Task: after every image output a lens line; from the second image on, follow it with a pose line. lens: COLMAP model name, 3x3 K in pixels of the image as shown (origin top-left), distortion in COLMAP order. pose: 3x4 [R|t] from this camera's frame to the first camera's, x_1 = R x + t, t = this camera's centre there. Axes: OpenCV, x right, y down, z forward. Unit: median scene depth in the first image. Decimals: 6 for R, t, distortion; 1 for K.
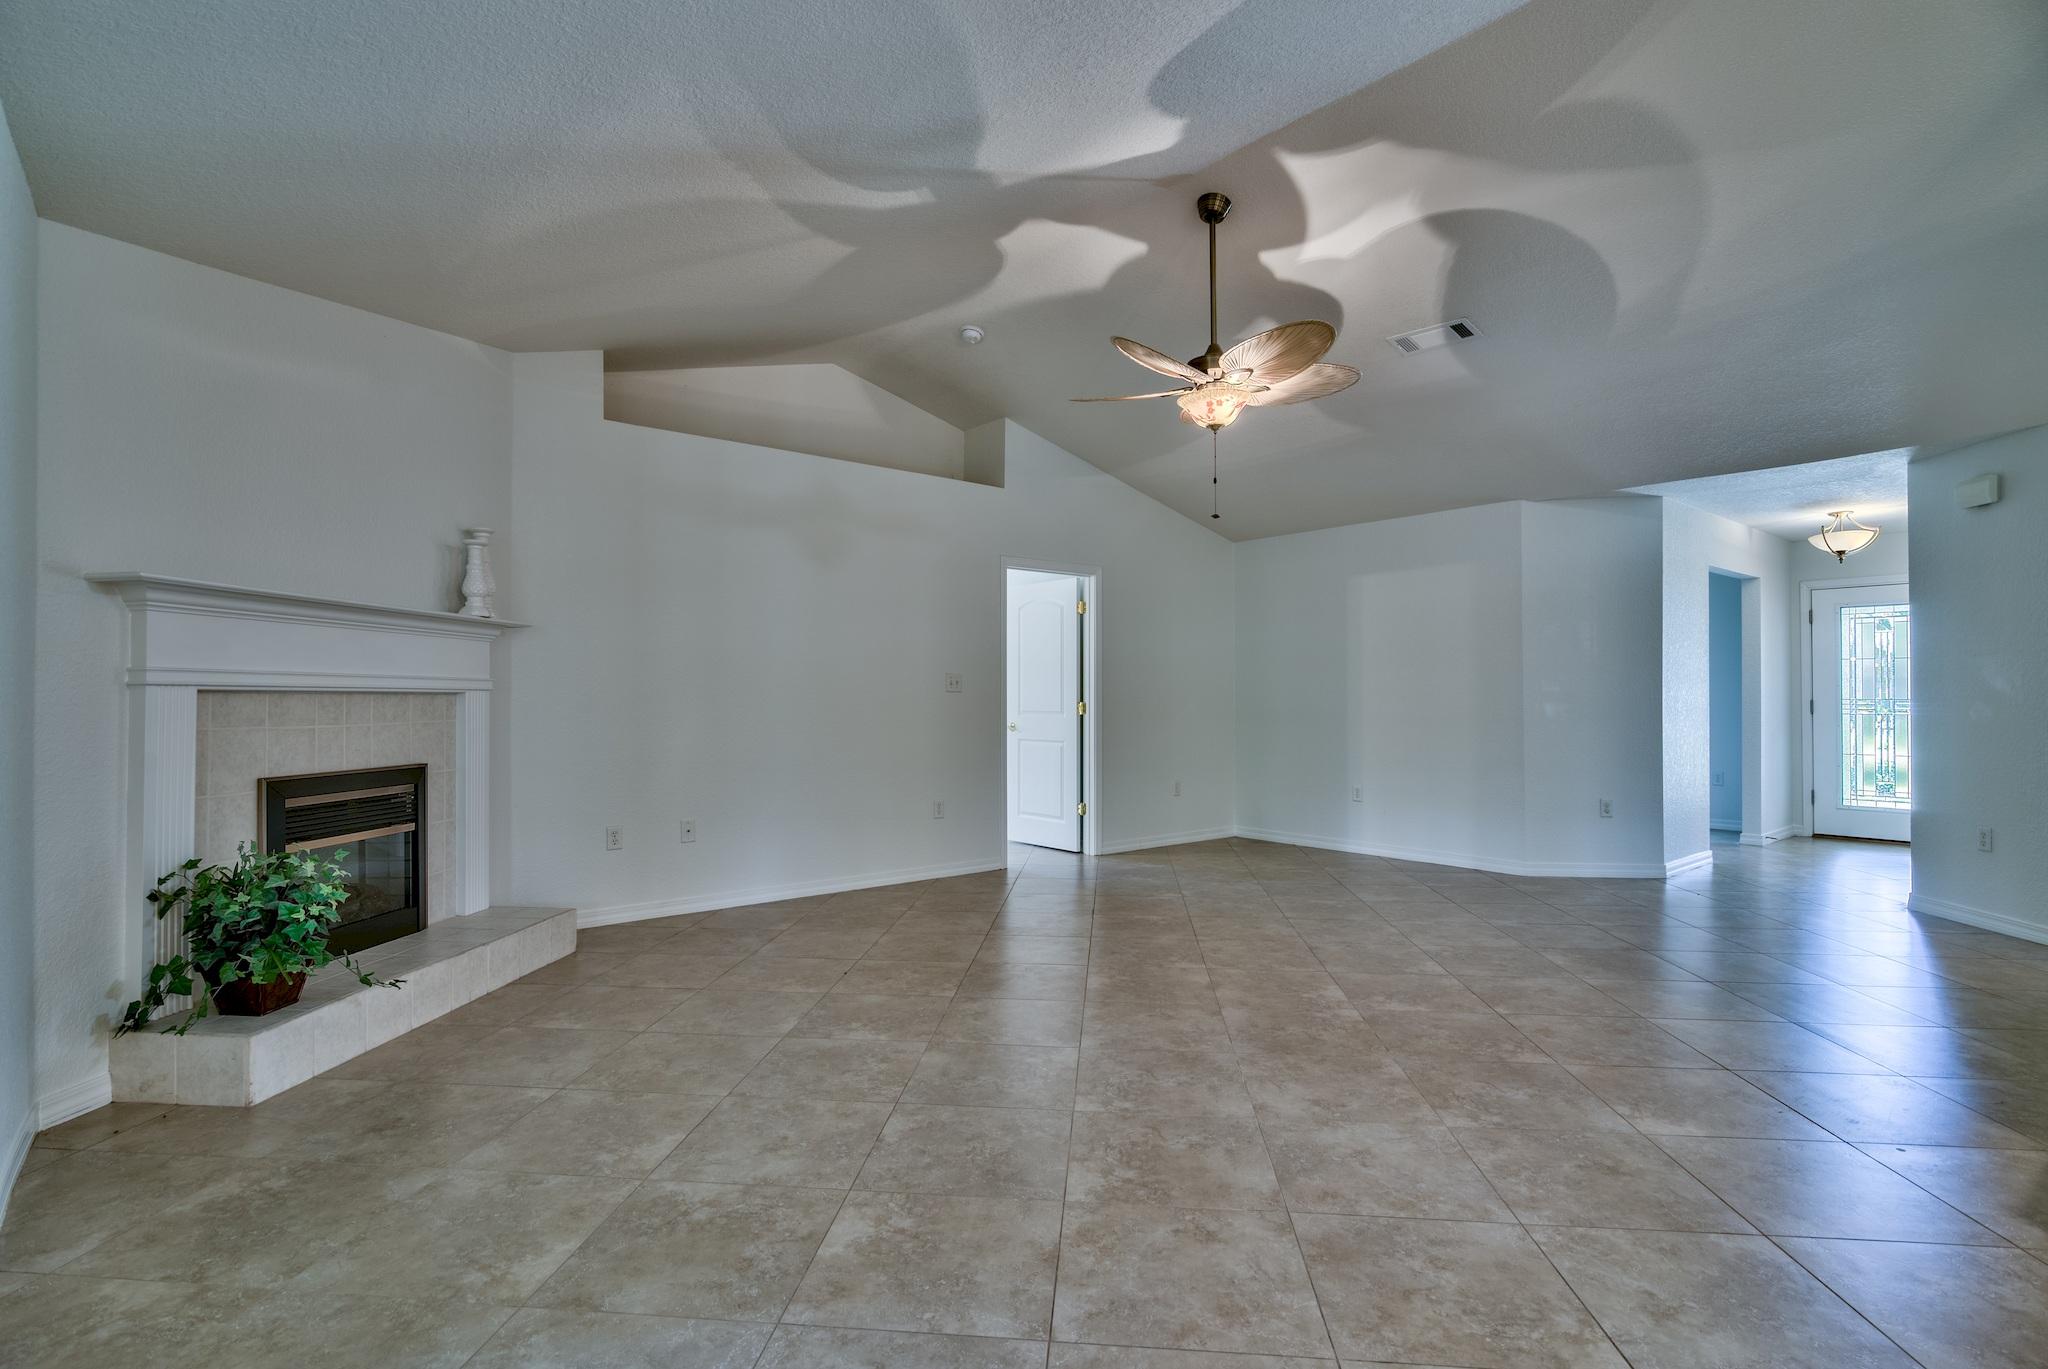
lens RADIAL K [[996.1, 0, 1017.9], [0, 996.1, 682.0], [0, 0, 1]] dist [-0.004646, -0.000996]
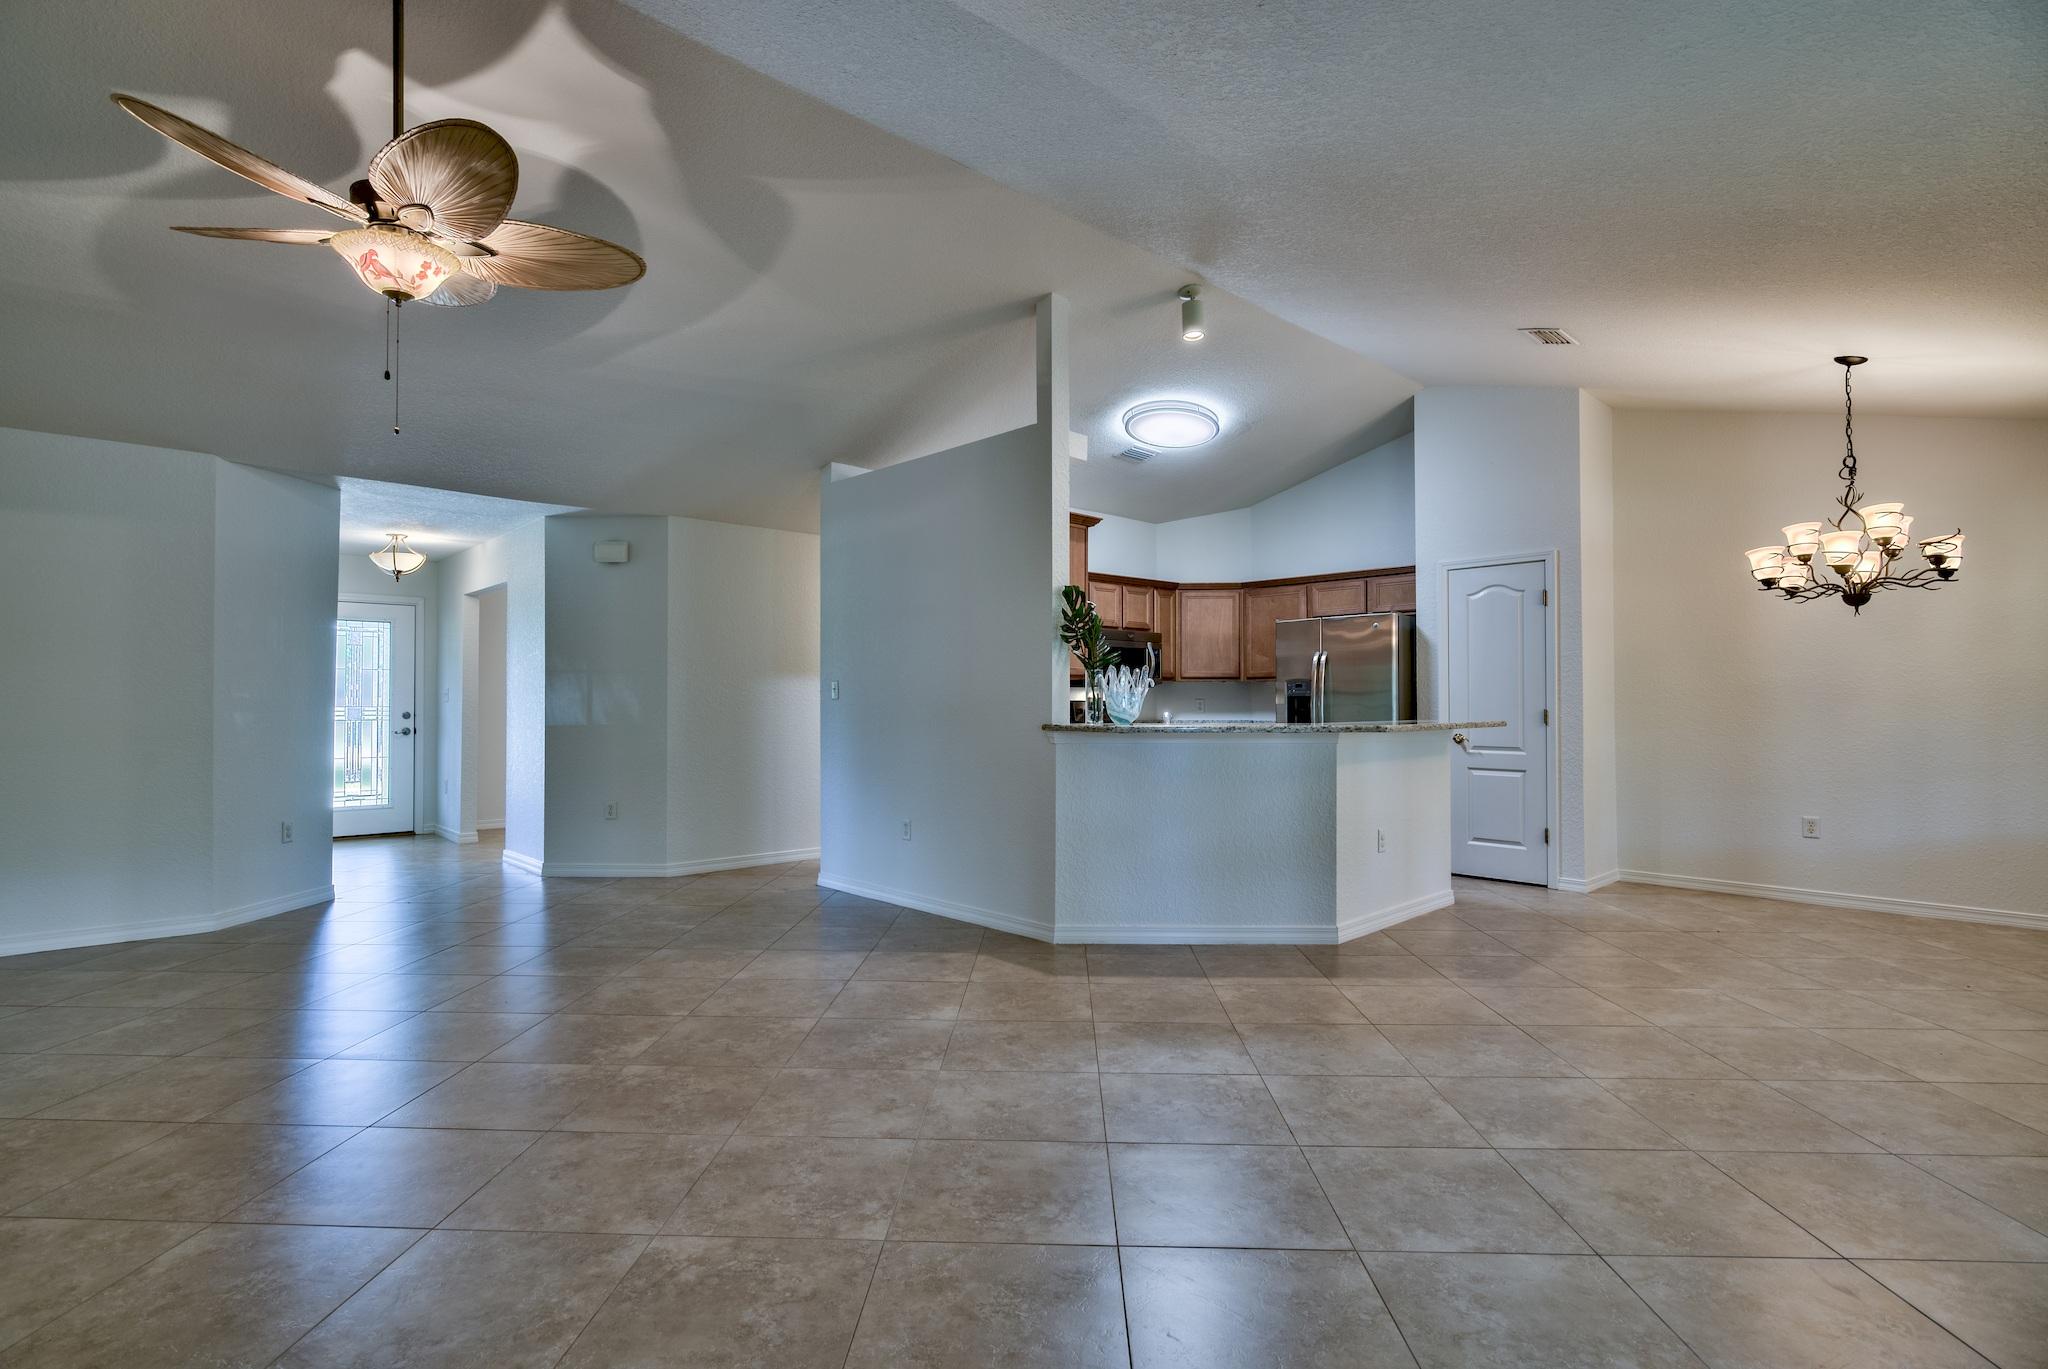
lens RADIAL K [[996.1, 0, 1013.0], [0, 996.1, 687.9], [0, 0, 1]] dist [-0.004646, -0.000996]
pose [[-0.058159, 0.016904, 0.998164, -0.518219], [-0.015383, 0.999723, -0.017827, 0.010051], [-0.998189, -0.016392, -0.057883, 0.677593]]
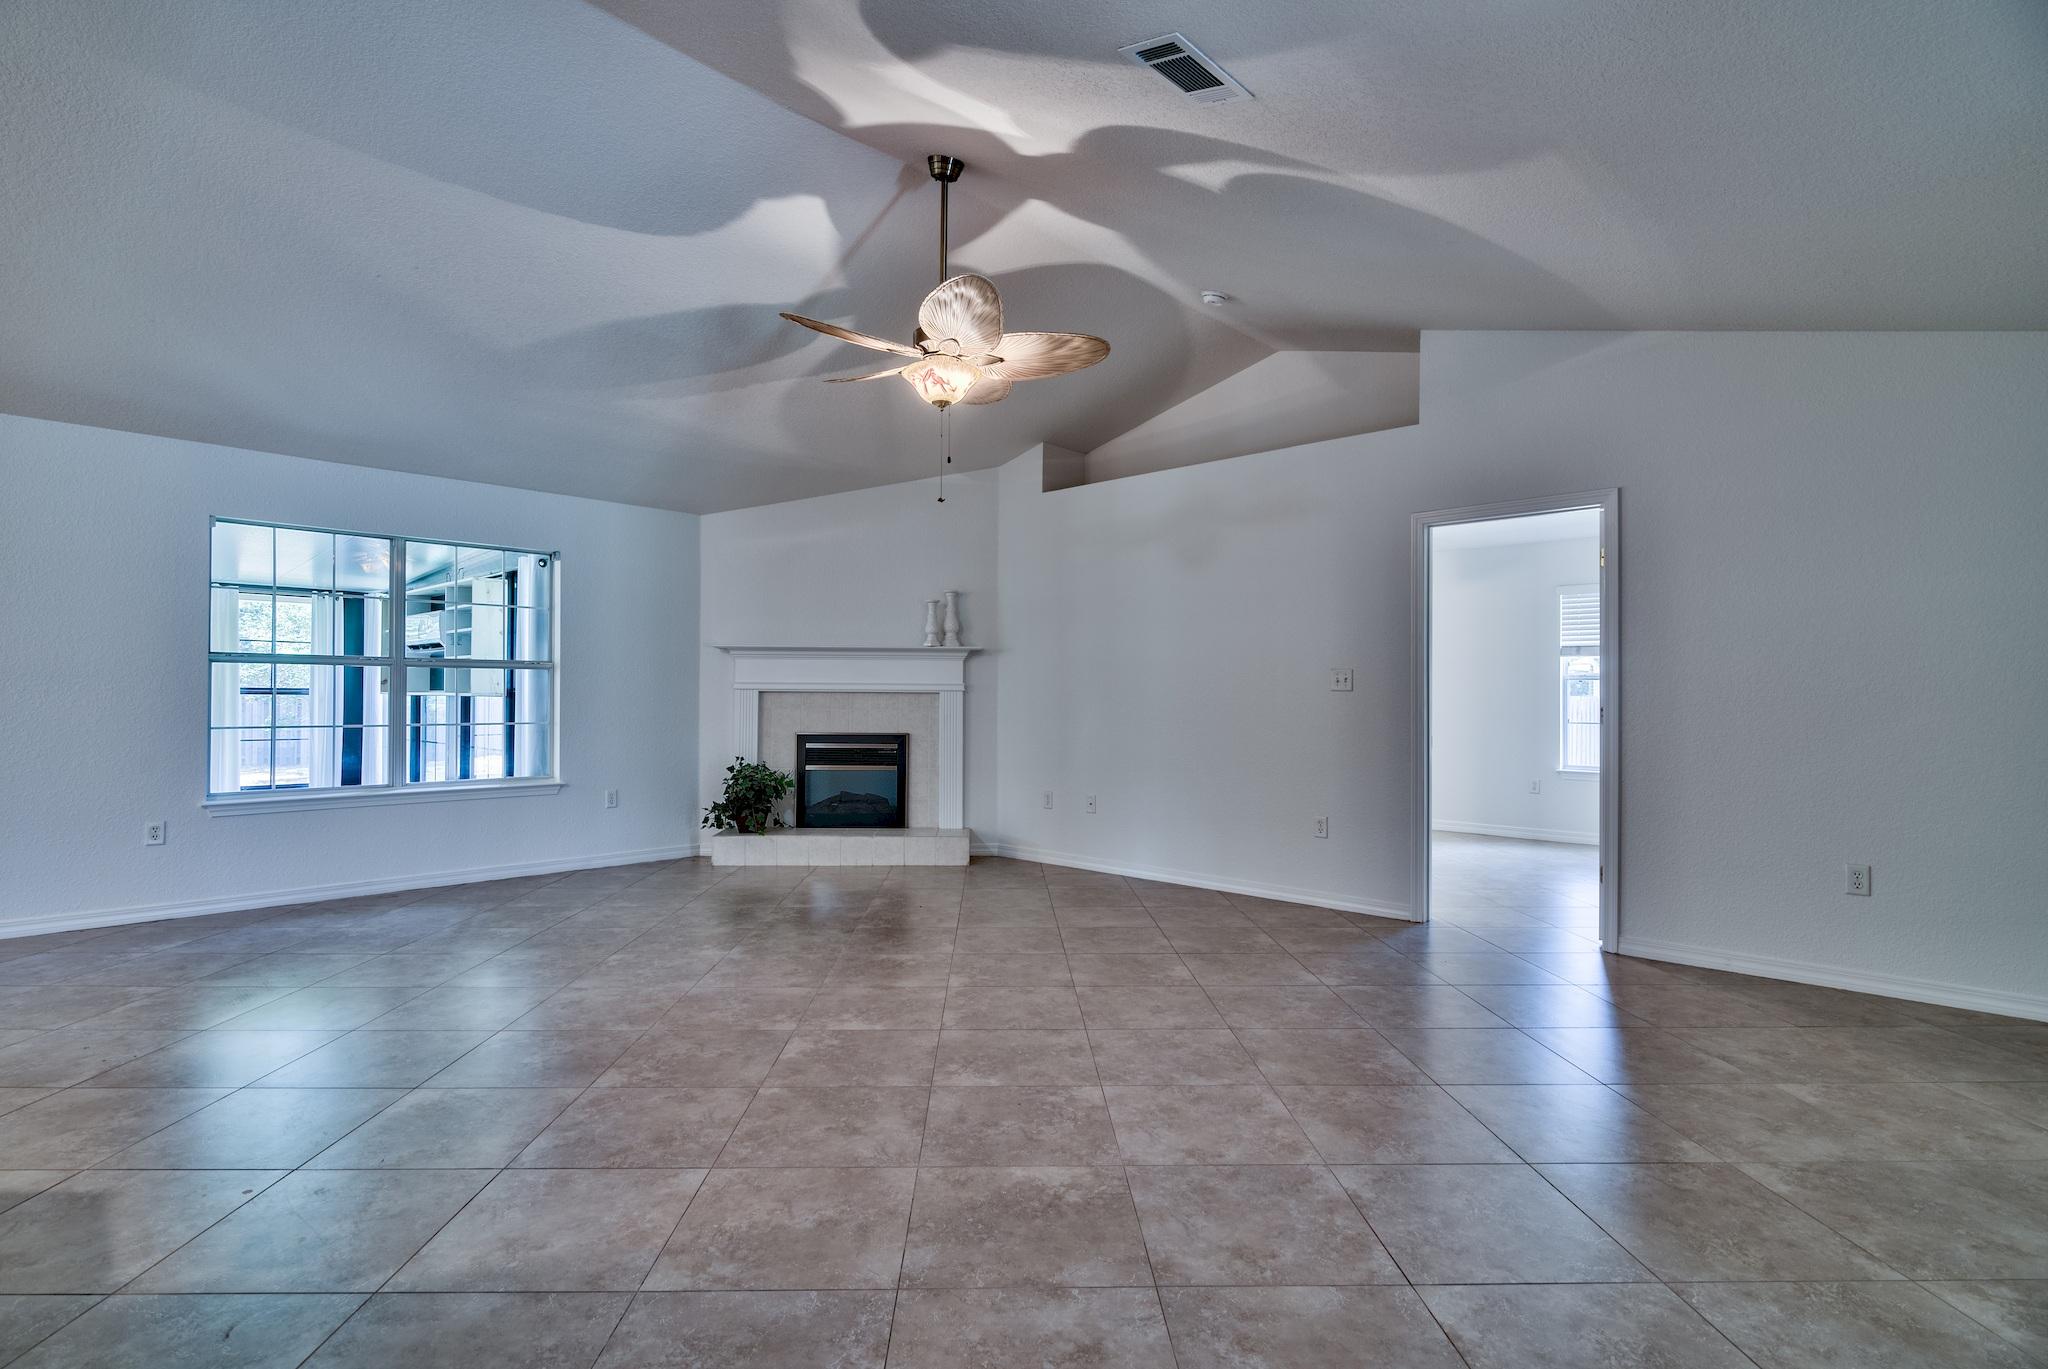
lens RADIAL K [[996.1, 0, 1004.6], [0, 996.1, 688.5], [0, 0, 1]] dist [-0.004646, -0.000996]
pose [[0.113562, -0.007085, -0.993506, 1.211354], [0.009692, 0.999935, -0.006023, 0.016869], [0.993484, -0.008946, 0.113623, 1.027258]]
